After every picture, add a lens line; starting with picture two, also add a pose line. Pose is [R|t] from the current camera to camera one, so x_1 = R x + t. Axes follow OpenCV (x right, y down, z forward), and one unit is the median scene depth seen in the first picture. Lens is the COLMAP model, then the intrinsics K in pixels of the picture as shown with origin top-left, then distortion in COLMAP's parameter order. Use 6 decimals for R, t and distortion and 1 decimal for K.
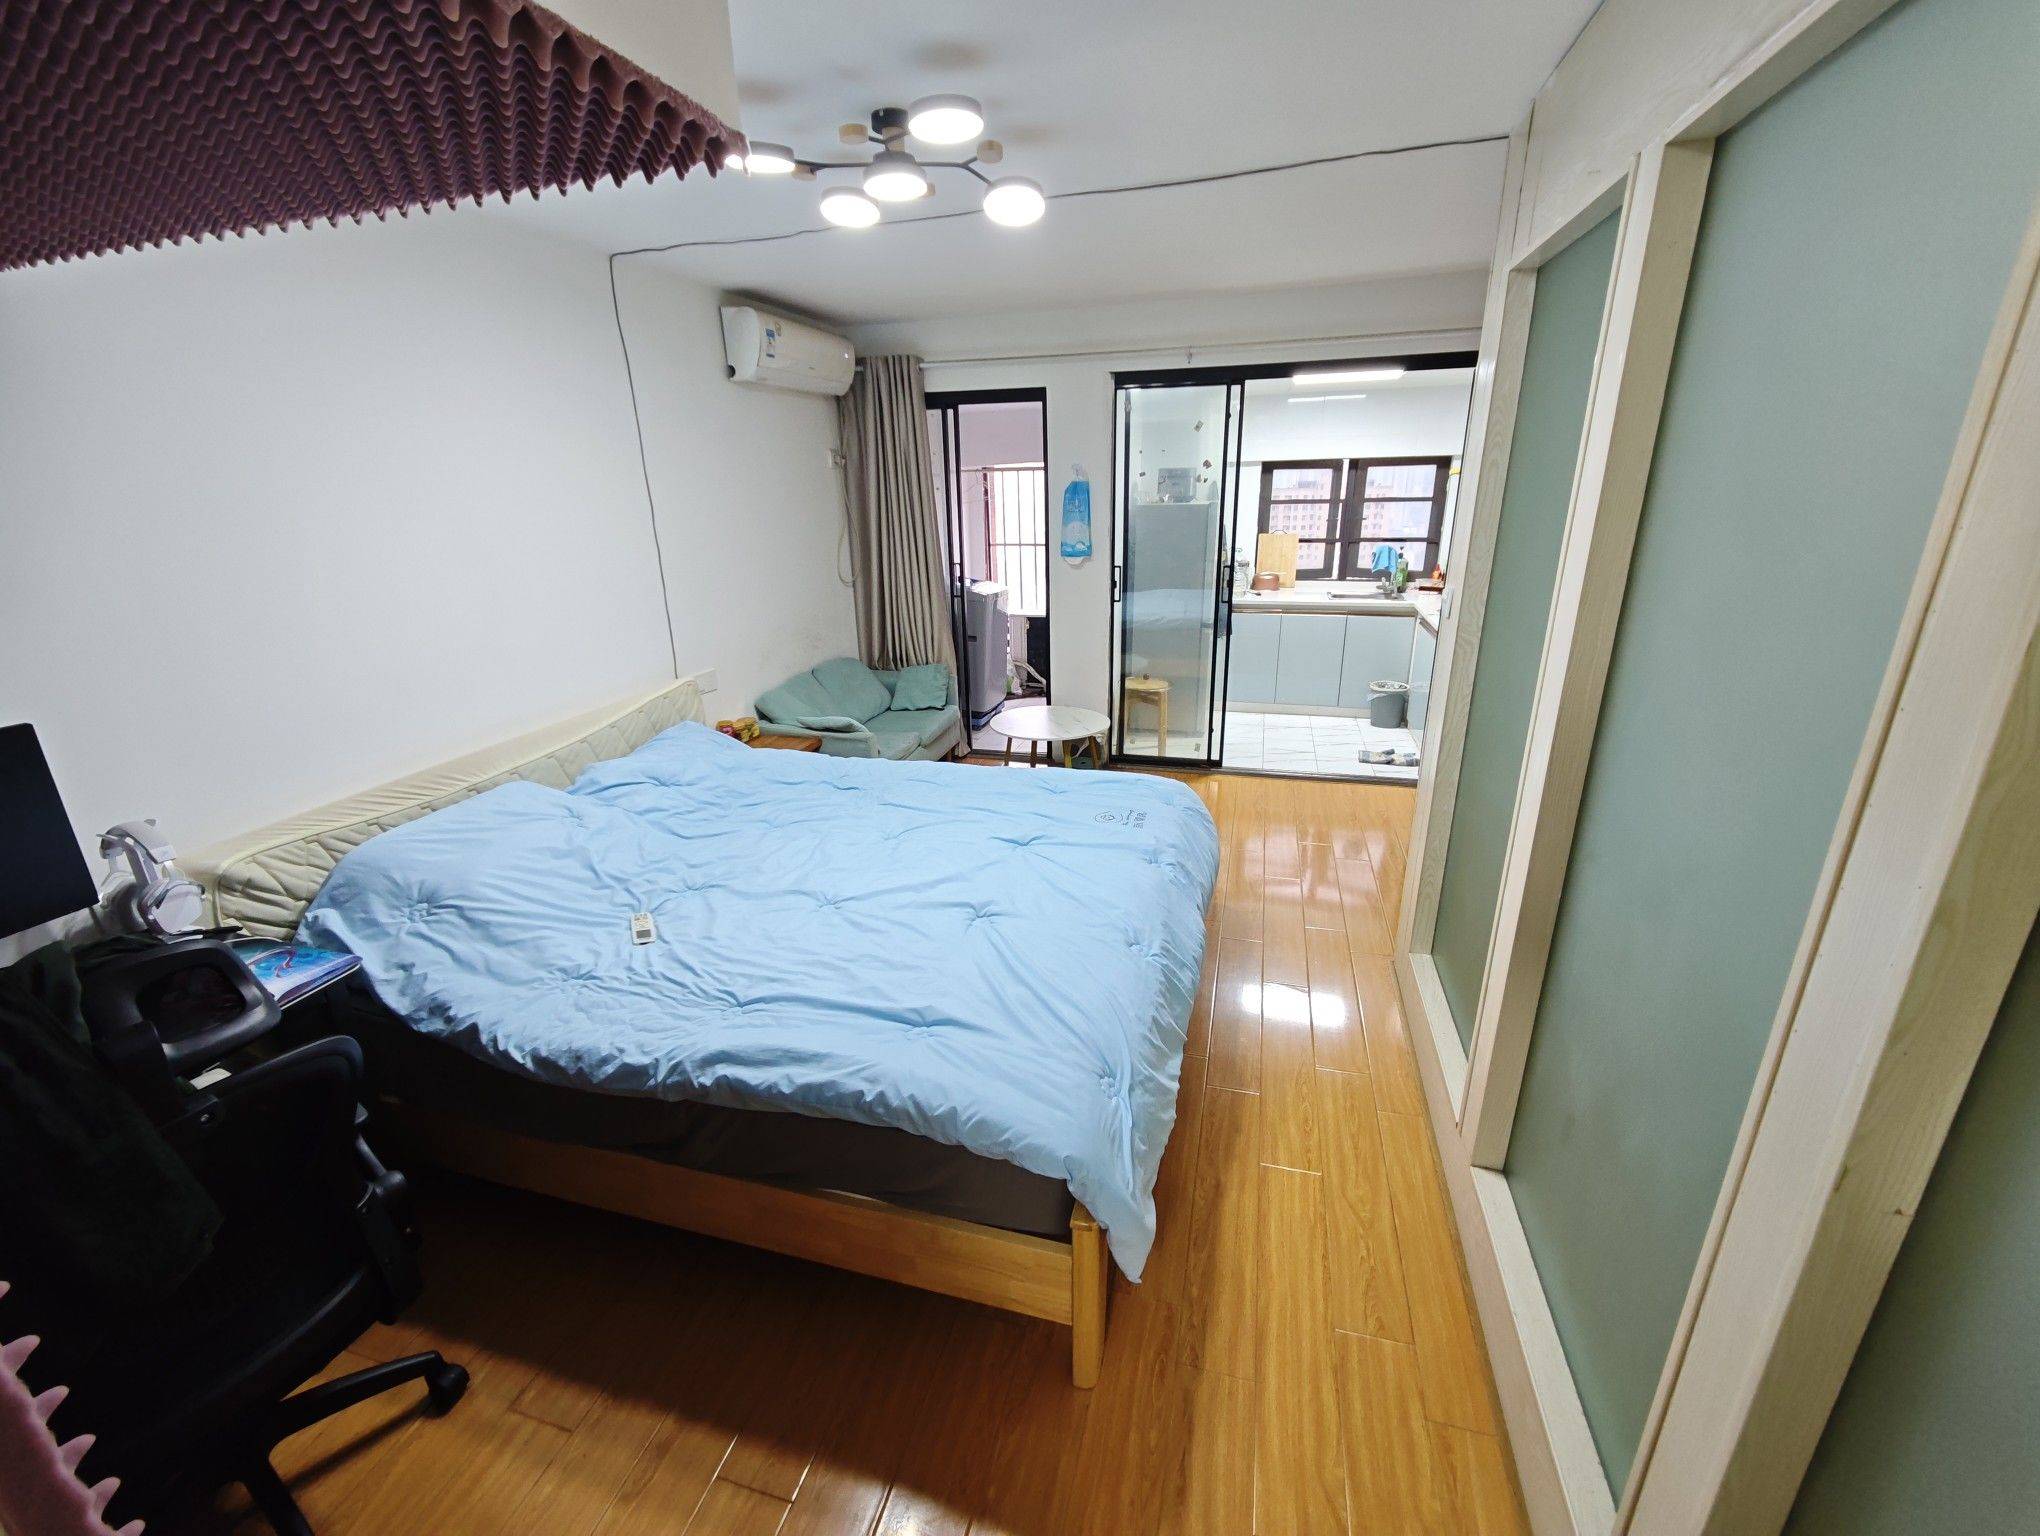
lens RADIAL K [[837.2, 0, 1024.0], [0, 837.2, 757.2], [0, 0, 1]] dist [0.000137, 0.000037]
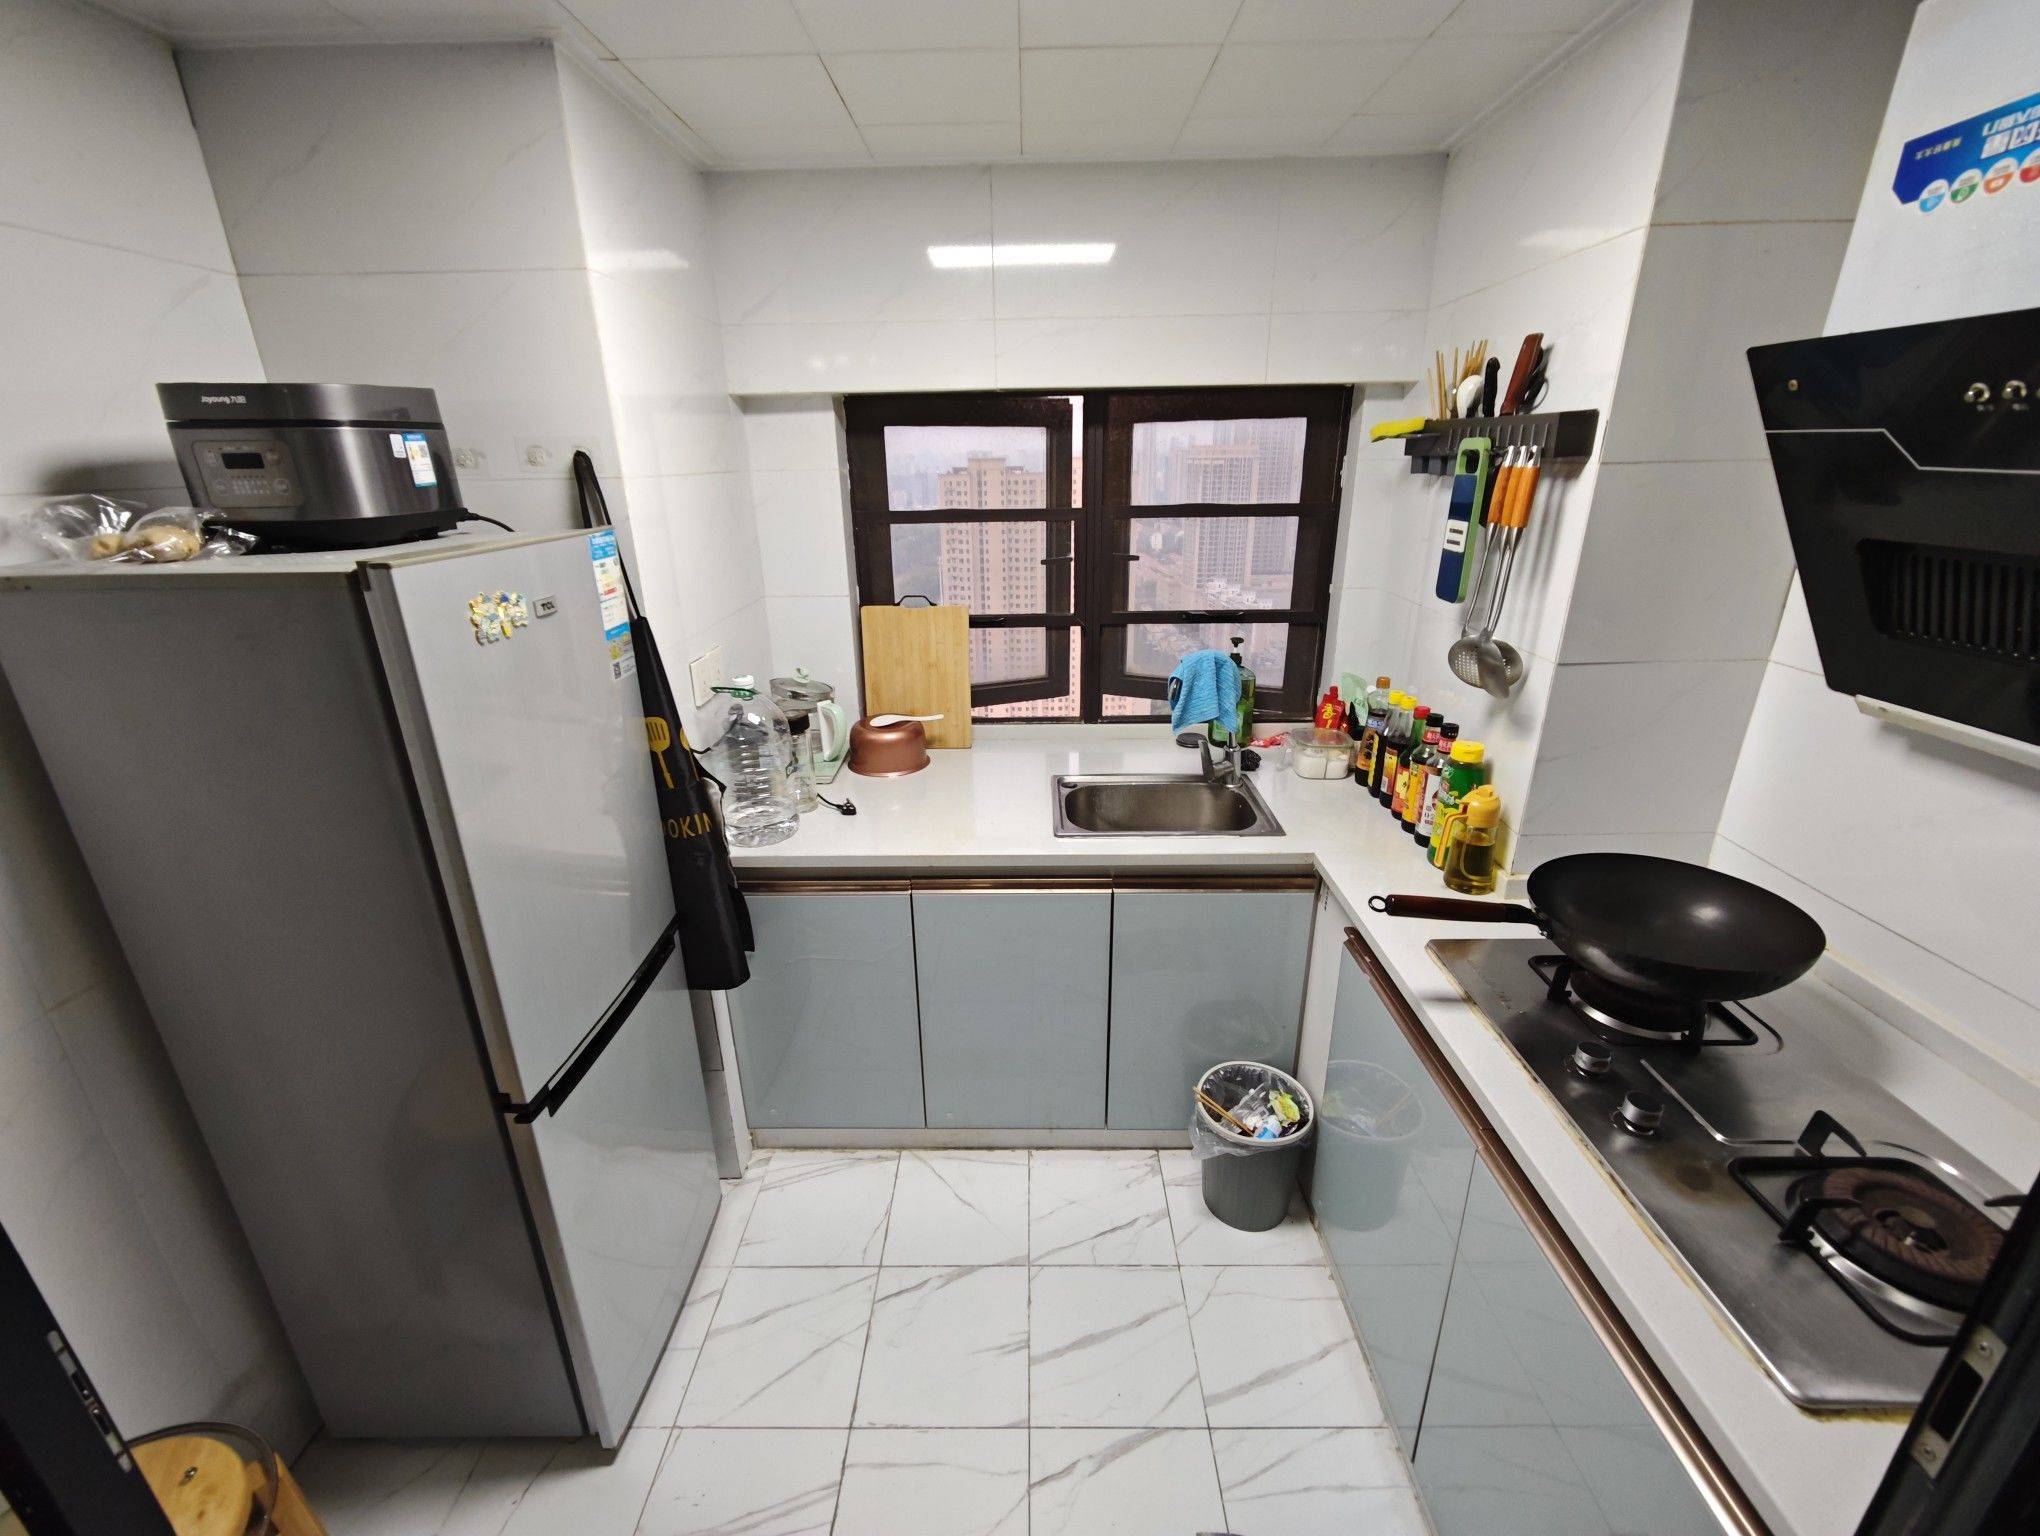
lens RADIAL K [[837.2, 0, 1022.4], [0, 837.2, 768.2], [0, 0, 1]] dist [0.000137, 0.000037]
pose [[0.965531, -0.082904, 0.246734, 0.256240], [0.076166, 0.996418, 0.036747, -0.209161], [-0.248897, -0.016687, 0.968386, 0.644592]]
